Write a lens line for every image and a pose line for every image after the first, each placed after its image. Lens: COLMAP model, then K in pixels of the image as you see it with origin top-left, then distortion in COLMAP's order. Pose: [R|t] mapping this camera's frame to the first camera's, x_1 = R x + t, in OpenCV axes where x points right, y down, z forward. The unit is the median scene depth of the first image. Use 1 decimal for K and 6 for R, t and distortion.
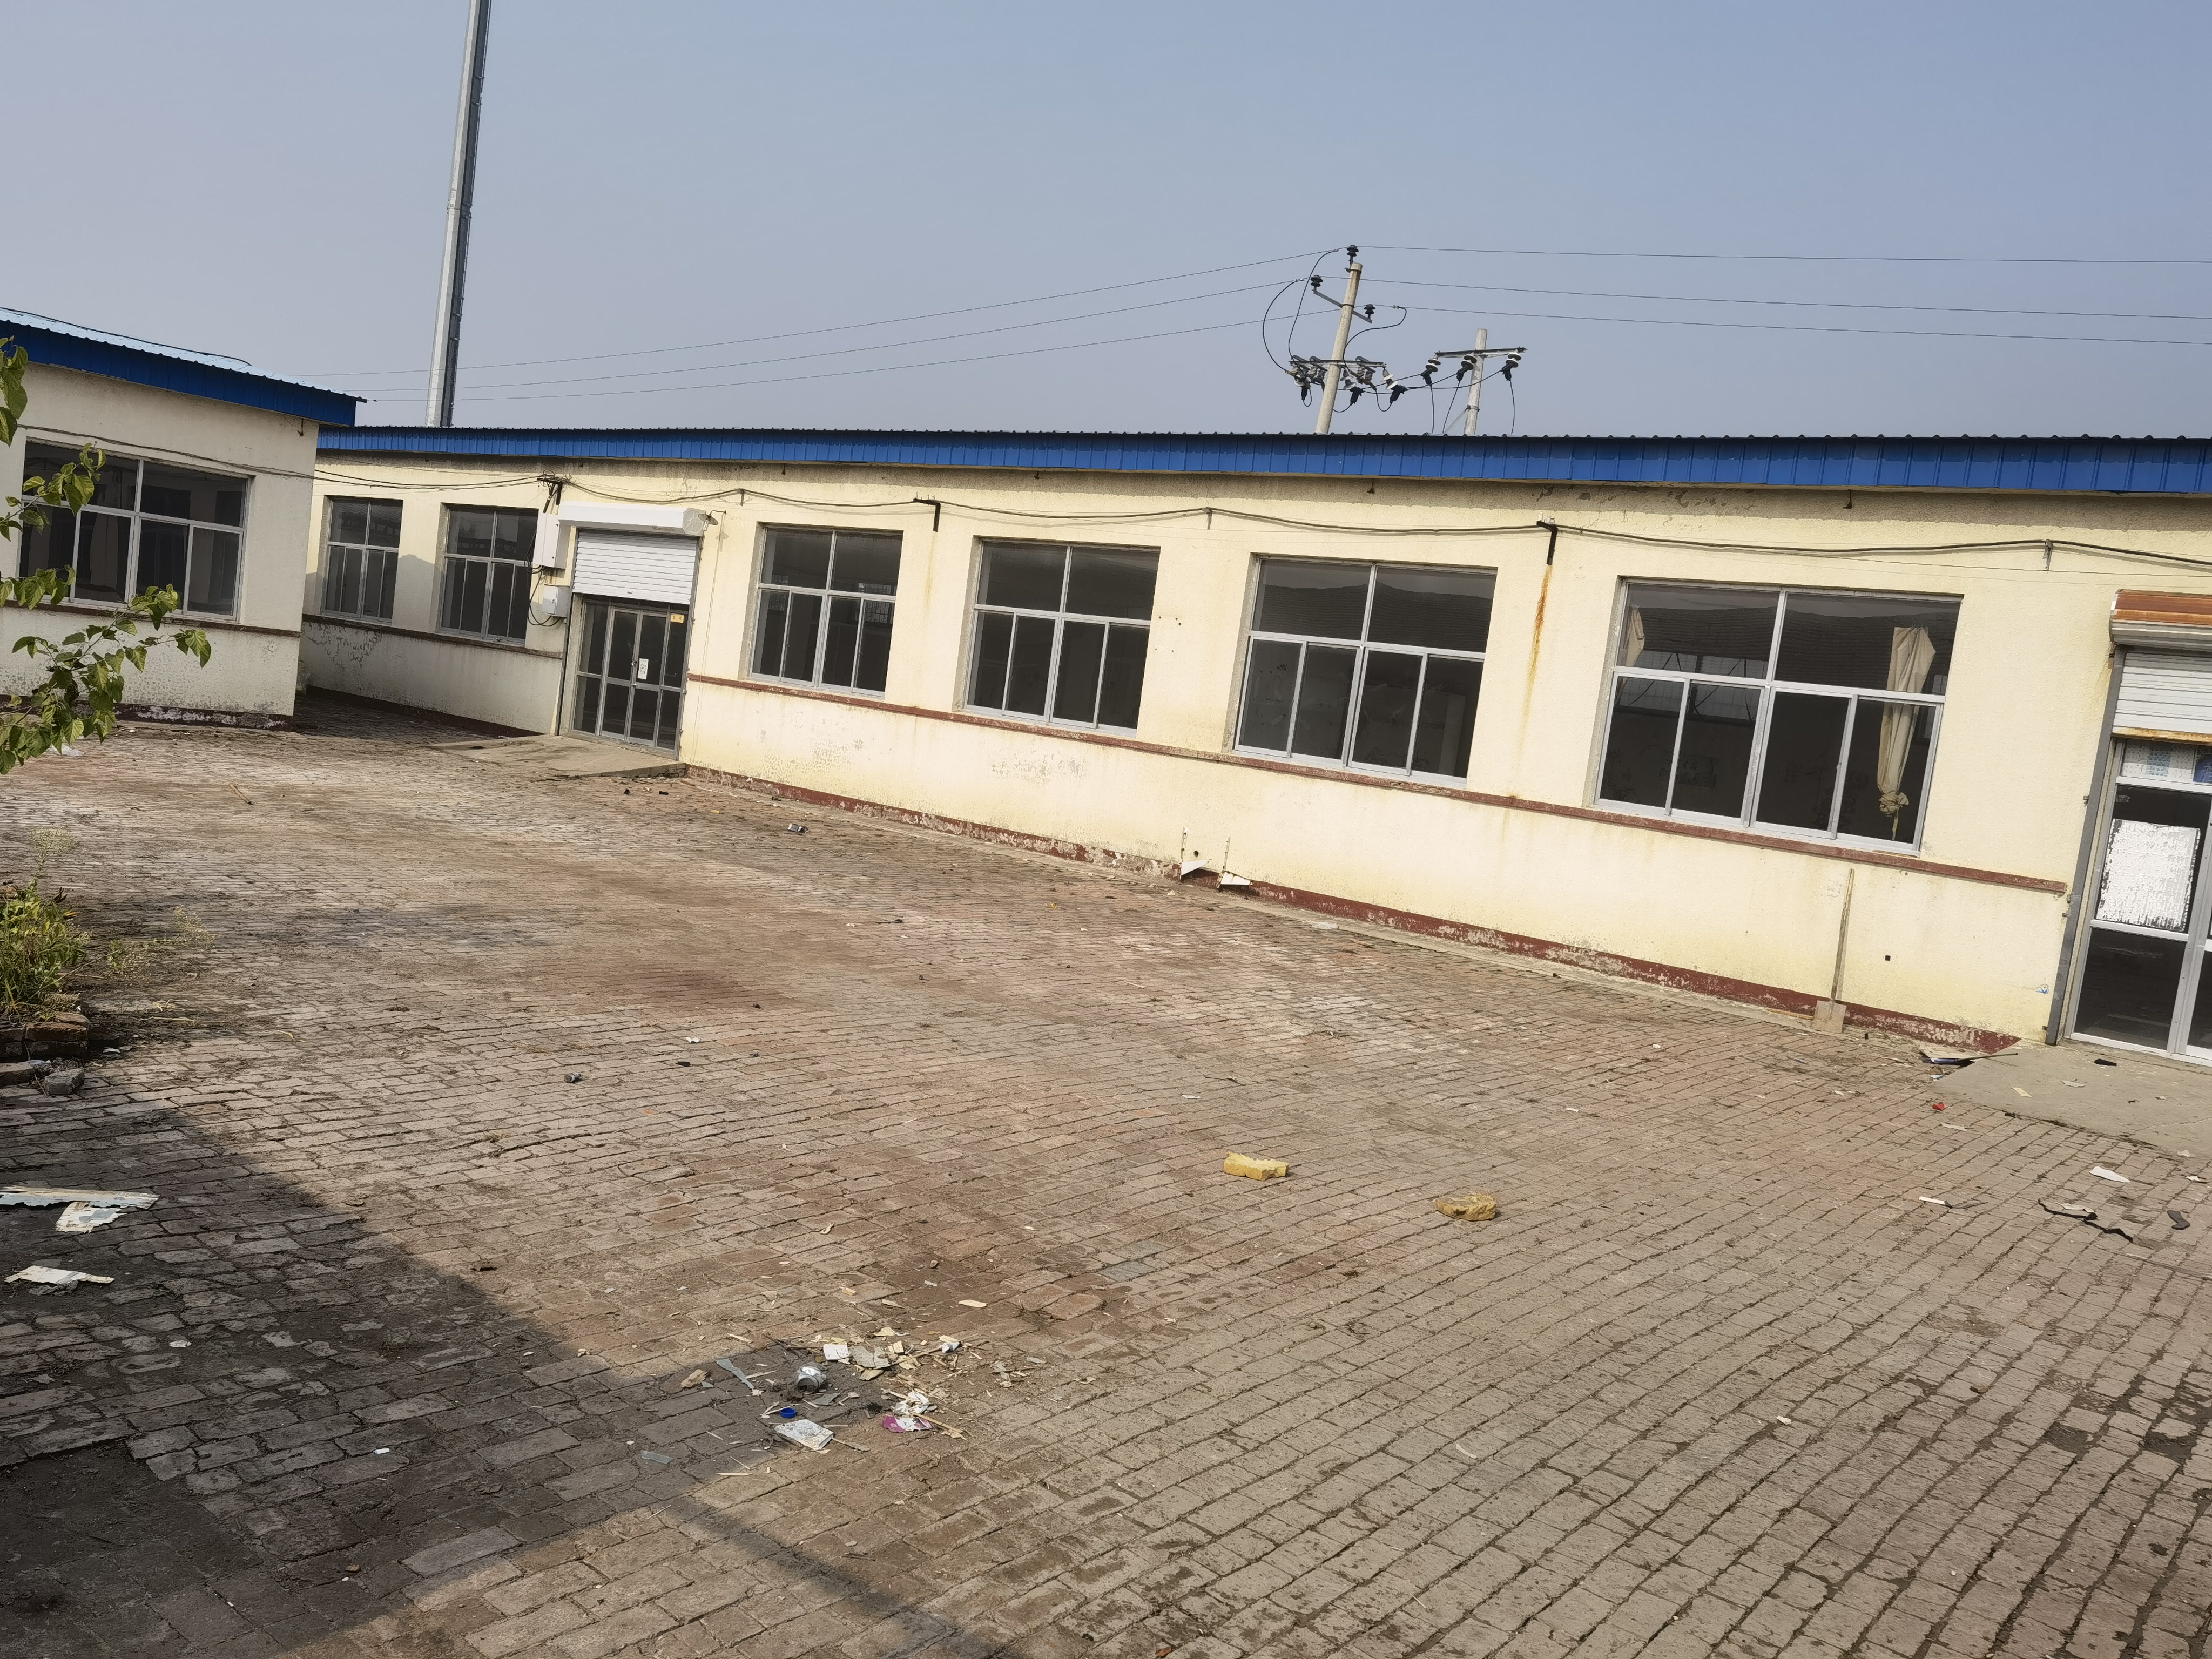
lens RADIAL K [[1765.2, 0, 1106.0], [0, 1765.2, 829.5], [0, 0, 1]] dist [0.026778, 0.008713]
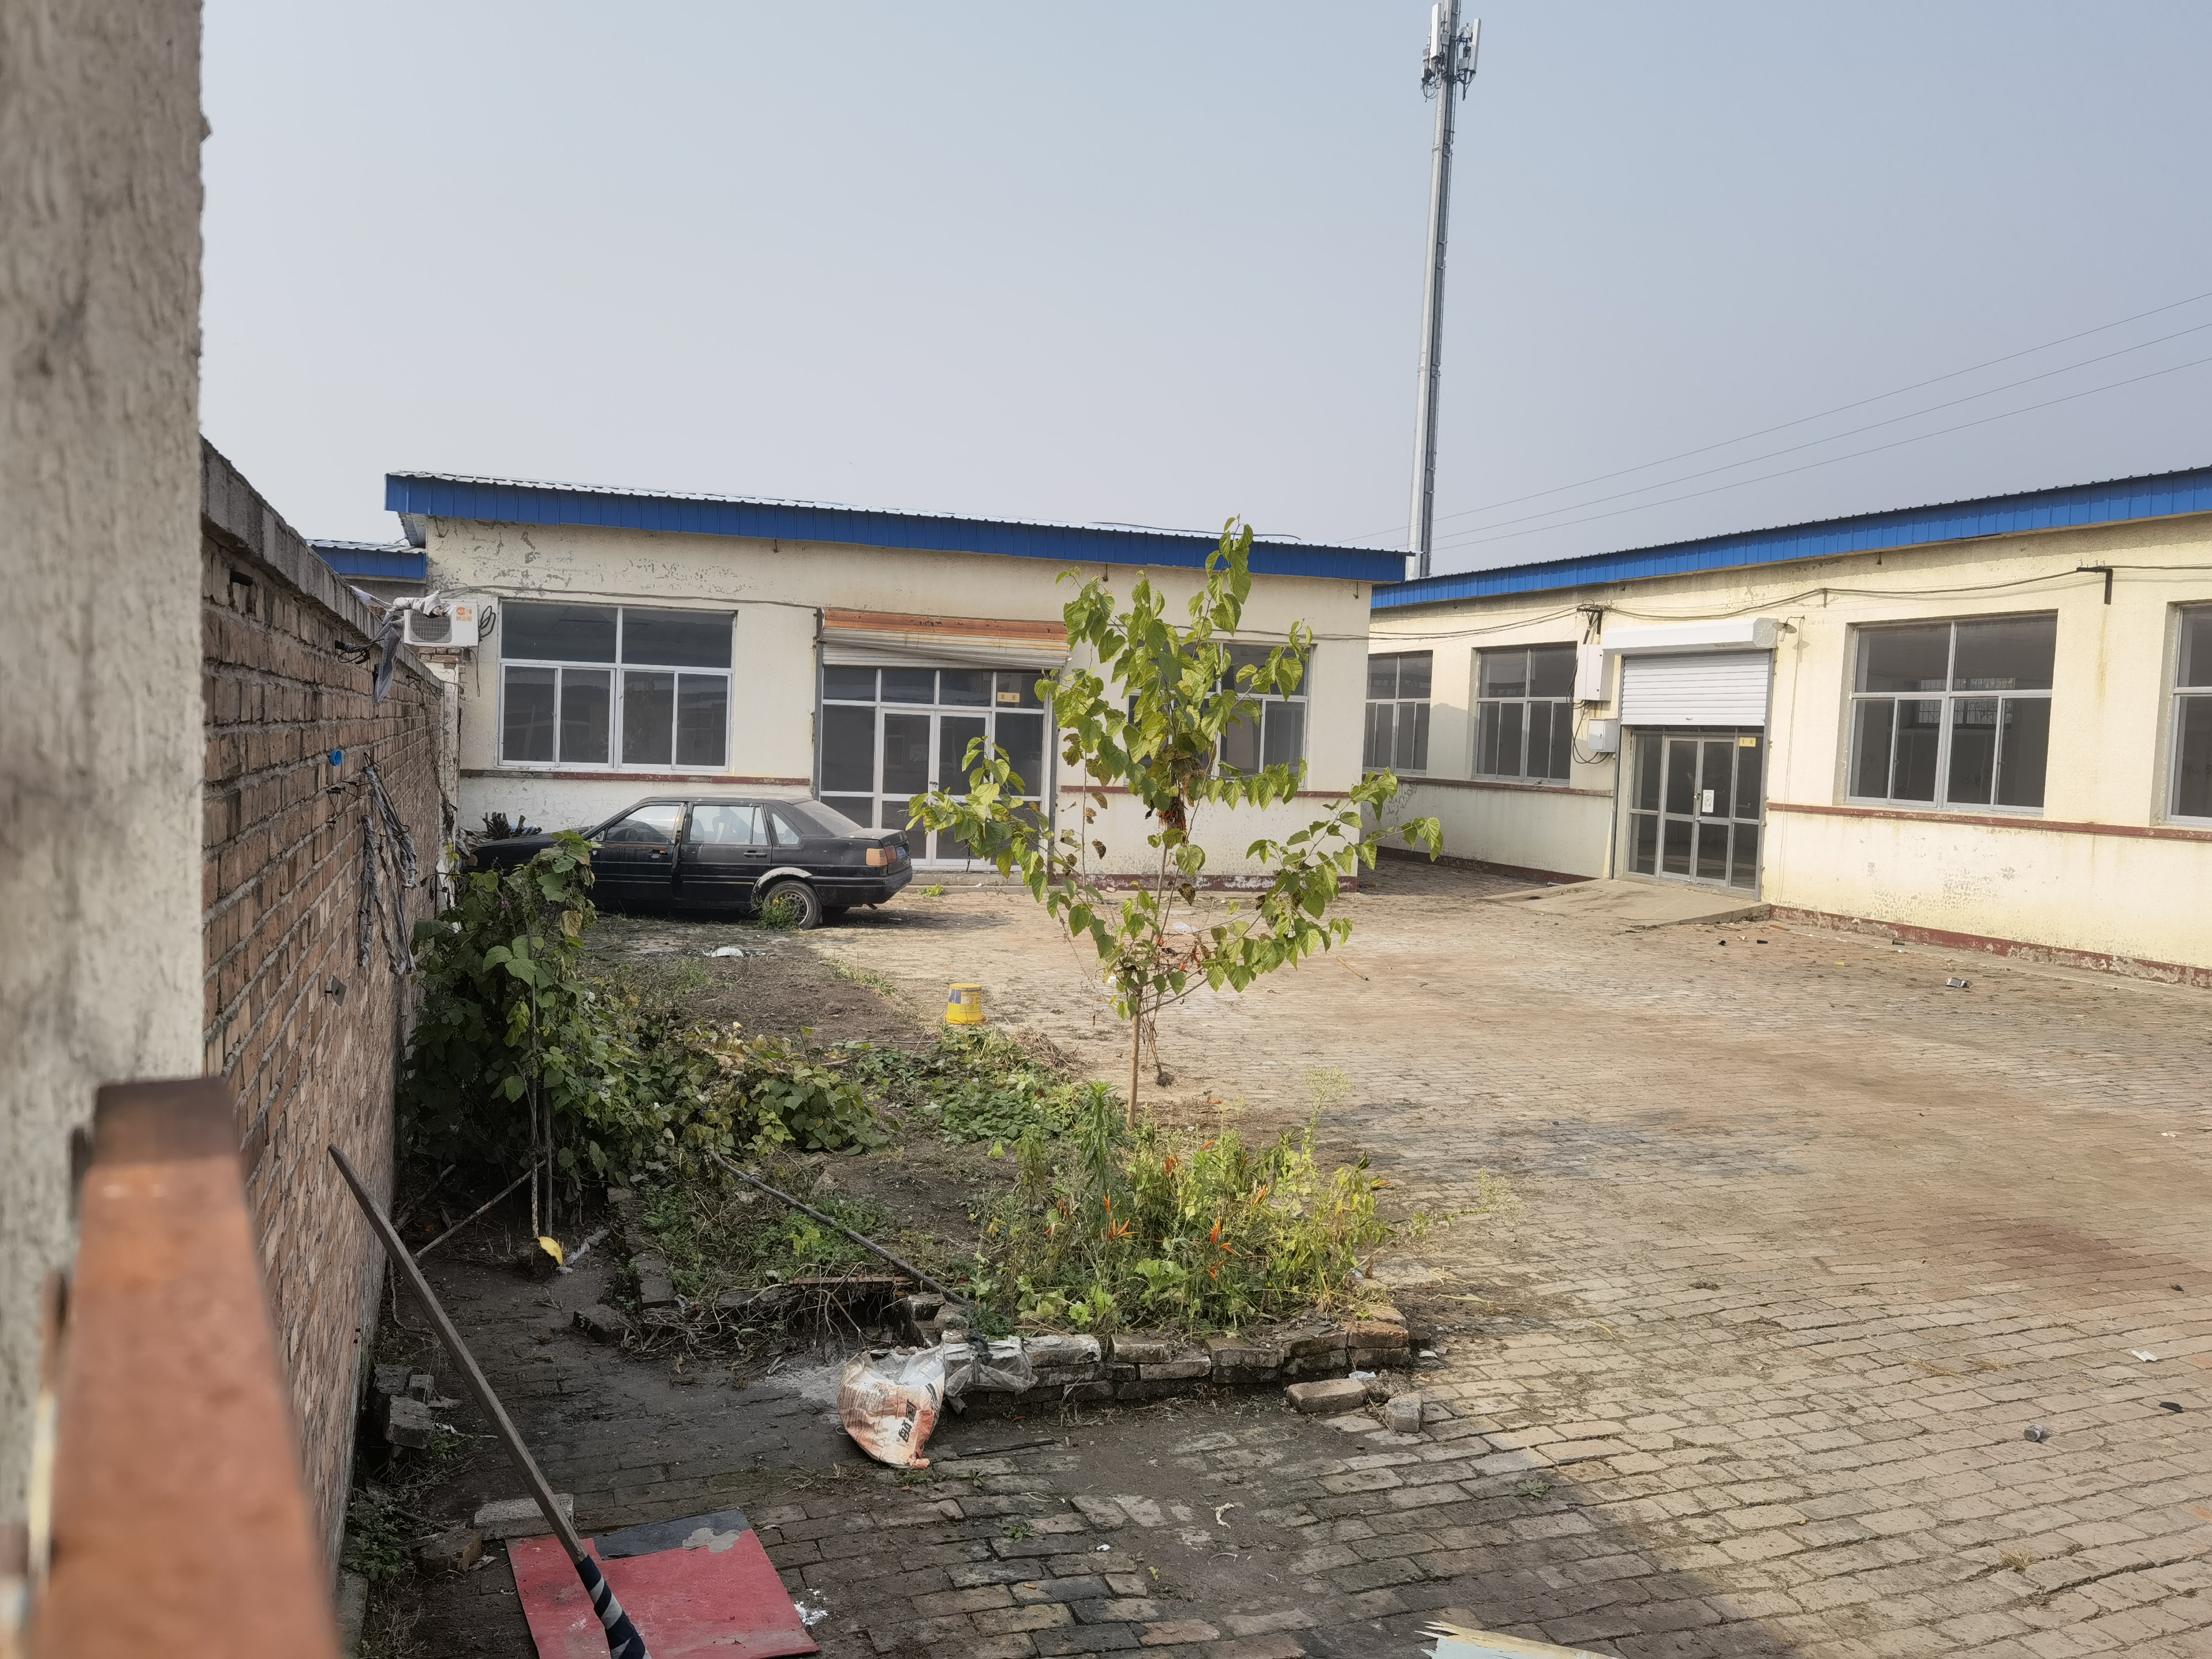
lens RADIAL K [[1765.2, 0, 1106.0], [0, 1765.2, 829.5], [0, 0, 1]] dist [0.026778, 0.008713]
pose [[0.864835, -0.069574, -0.497213, -0.082856], [0.034987, 0.996296, -0.078553, -0.016811], [0.500836, 0.050540, 0.864065, 0.068814]]
